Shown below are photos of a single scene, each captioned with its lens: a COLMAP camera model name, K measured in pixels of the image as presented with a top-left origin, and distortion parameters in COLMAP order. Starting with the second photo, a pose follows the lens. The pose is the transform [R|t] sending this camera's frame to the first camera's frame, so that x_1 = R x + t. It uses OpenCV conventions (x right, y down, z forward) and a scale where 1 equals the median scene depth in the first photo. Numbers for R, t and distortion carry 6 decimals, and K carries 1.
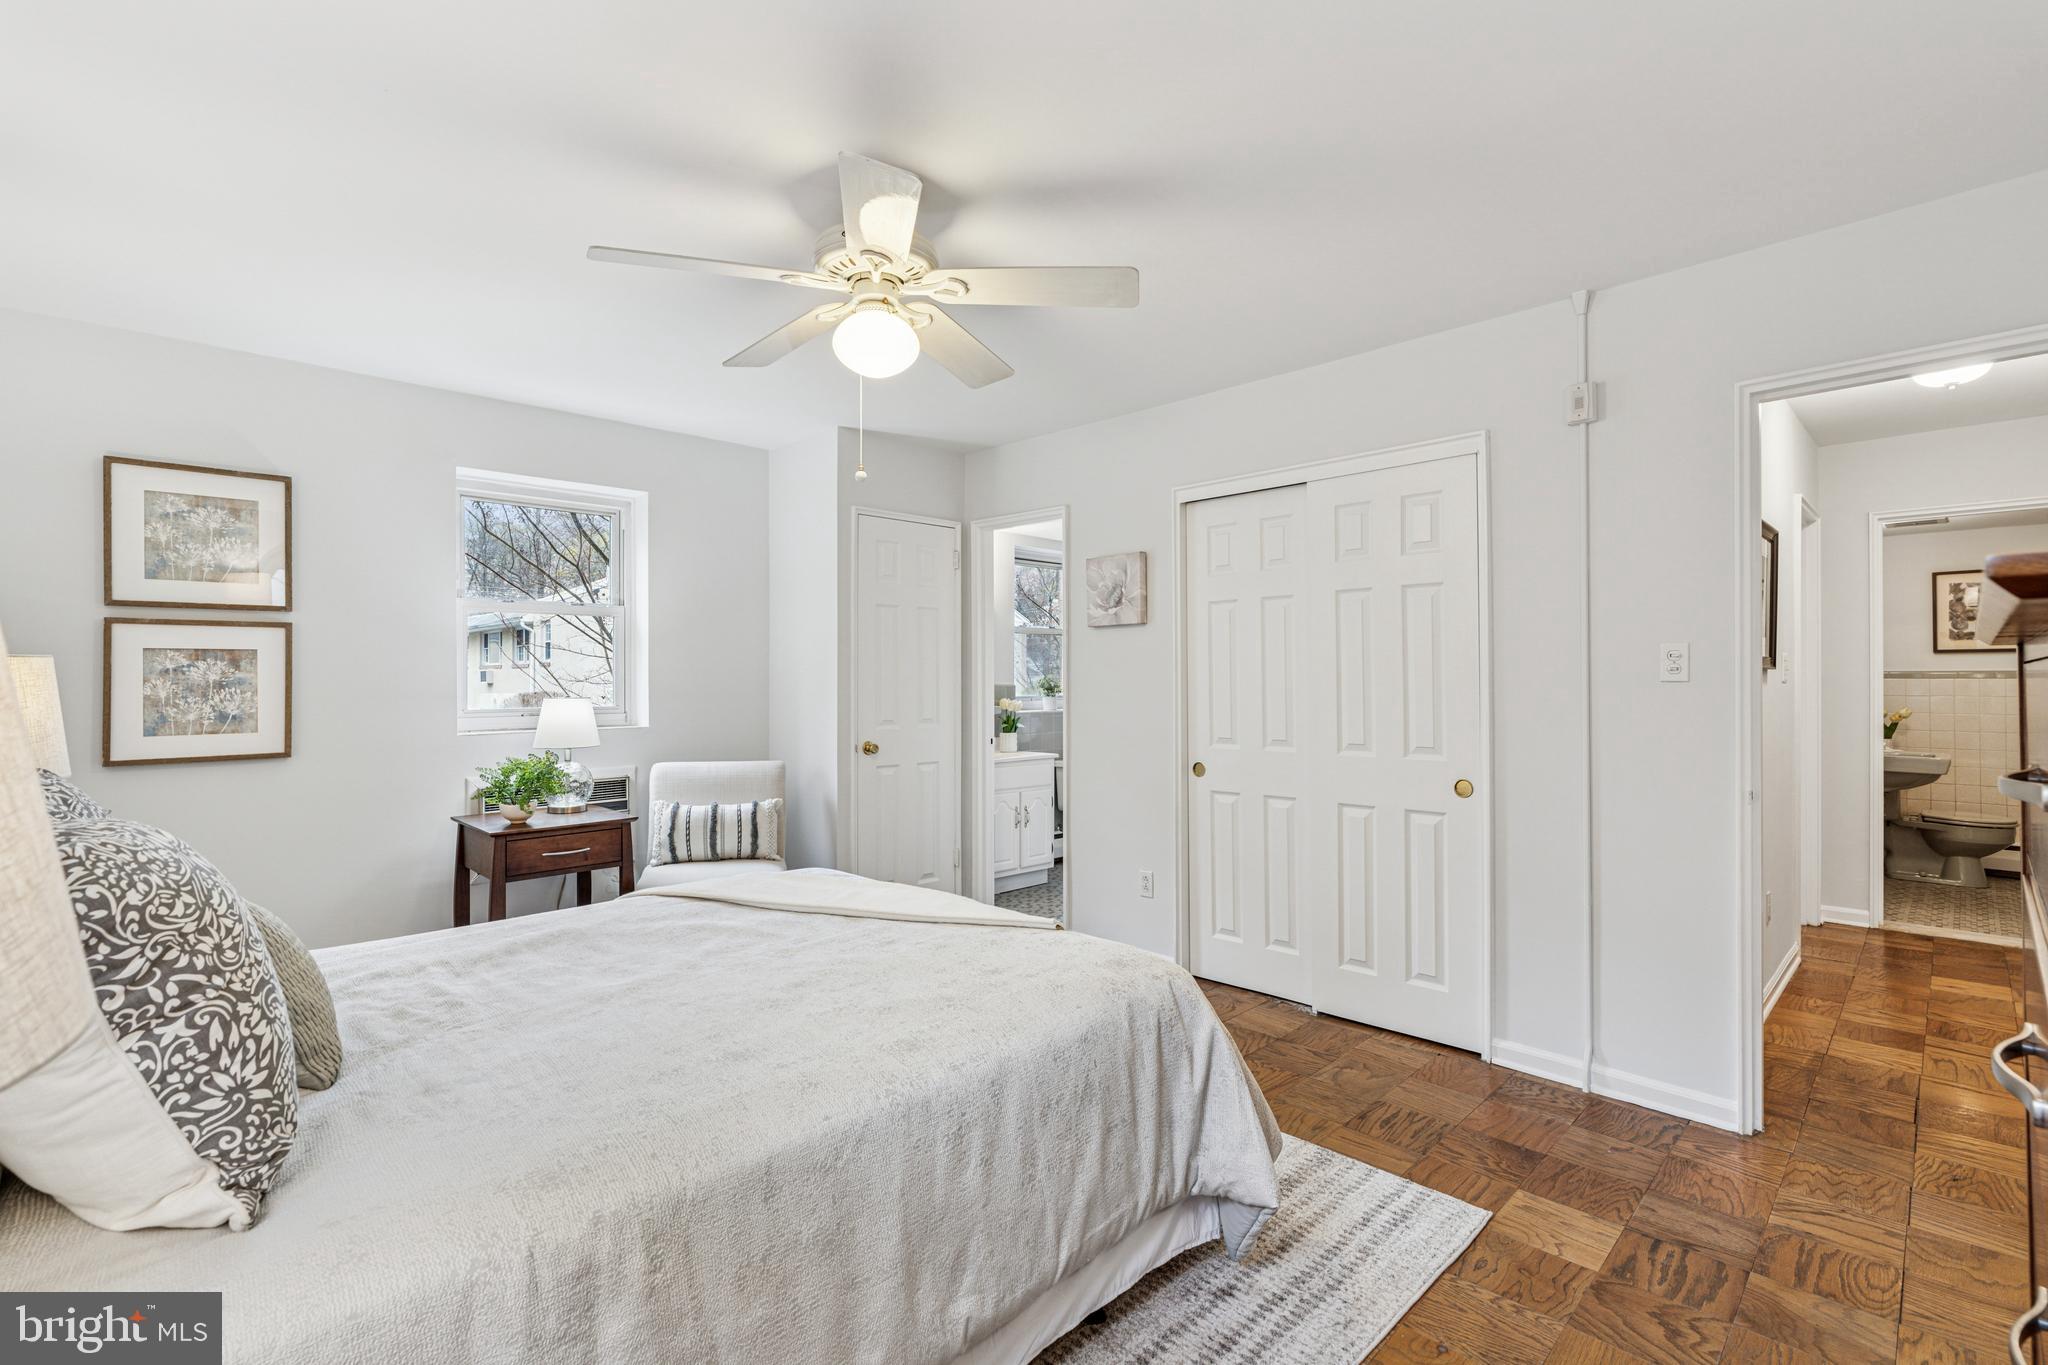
lens RADIAL K [[928.2, 0, 1017.9], [0, 928.2, 674.4], [0, 0, 1]] dist [-0.003273, 0.000186]
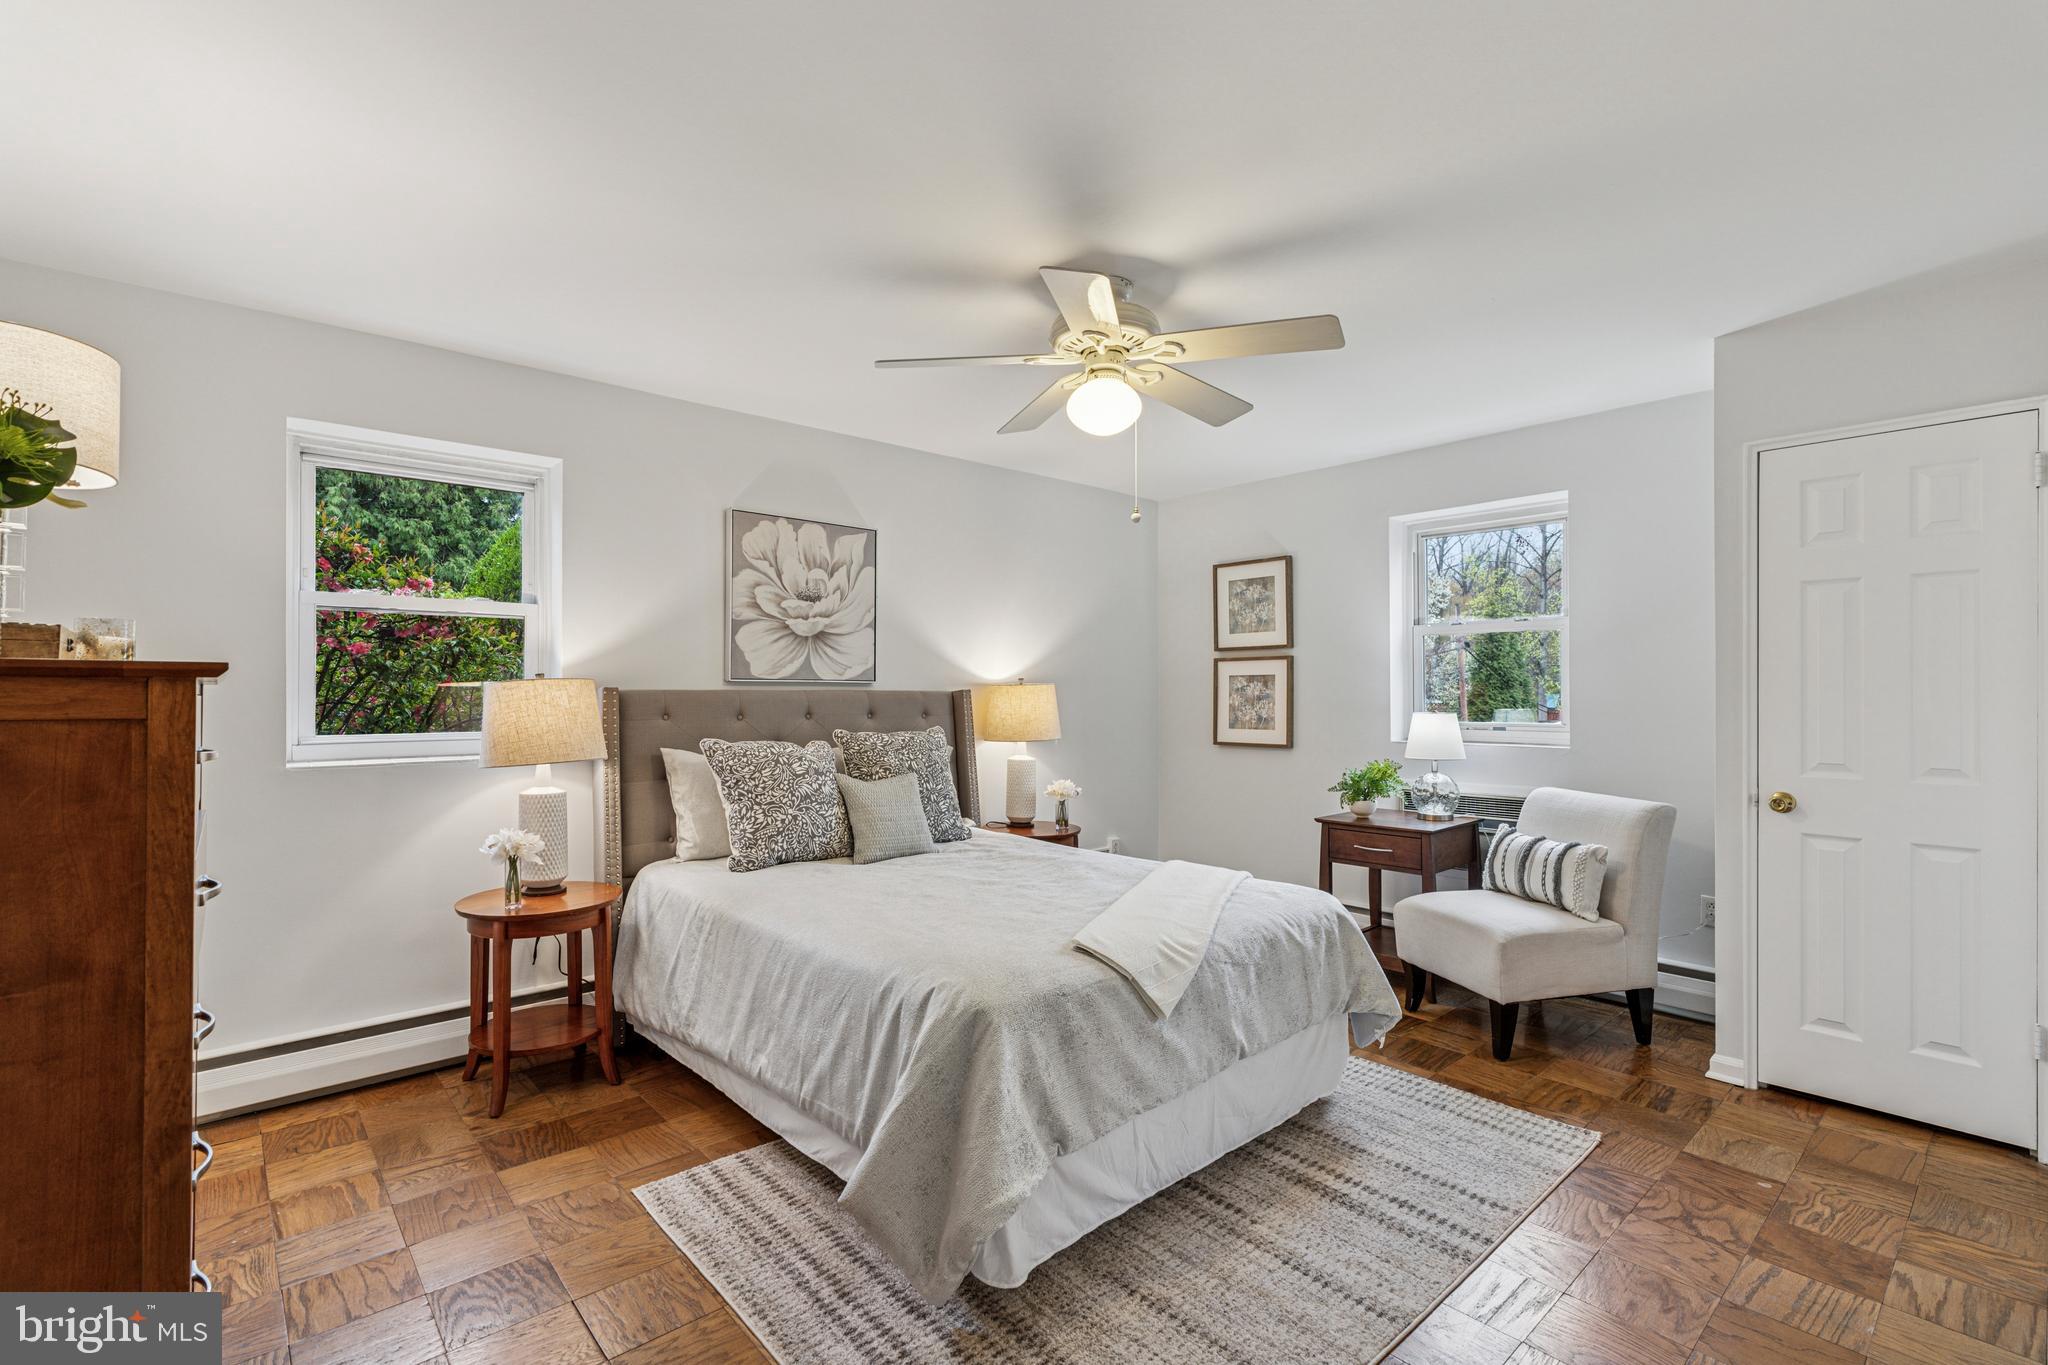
lens RADIAL K [[928.2, 0, 1018.5], [0, 928.2, 692.5], [0, 0, 1]] dist [-0.003273, 0.000186]
pose [[-0.054513, 0.002346, -0.998510, 0.706592], [0.005438, 0.999983, 0.002053, -0.003279], [0.998498, -0.005318, -0.054525, 0.675406]]
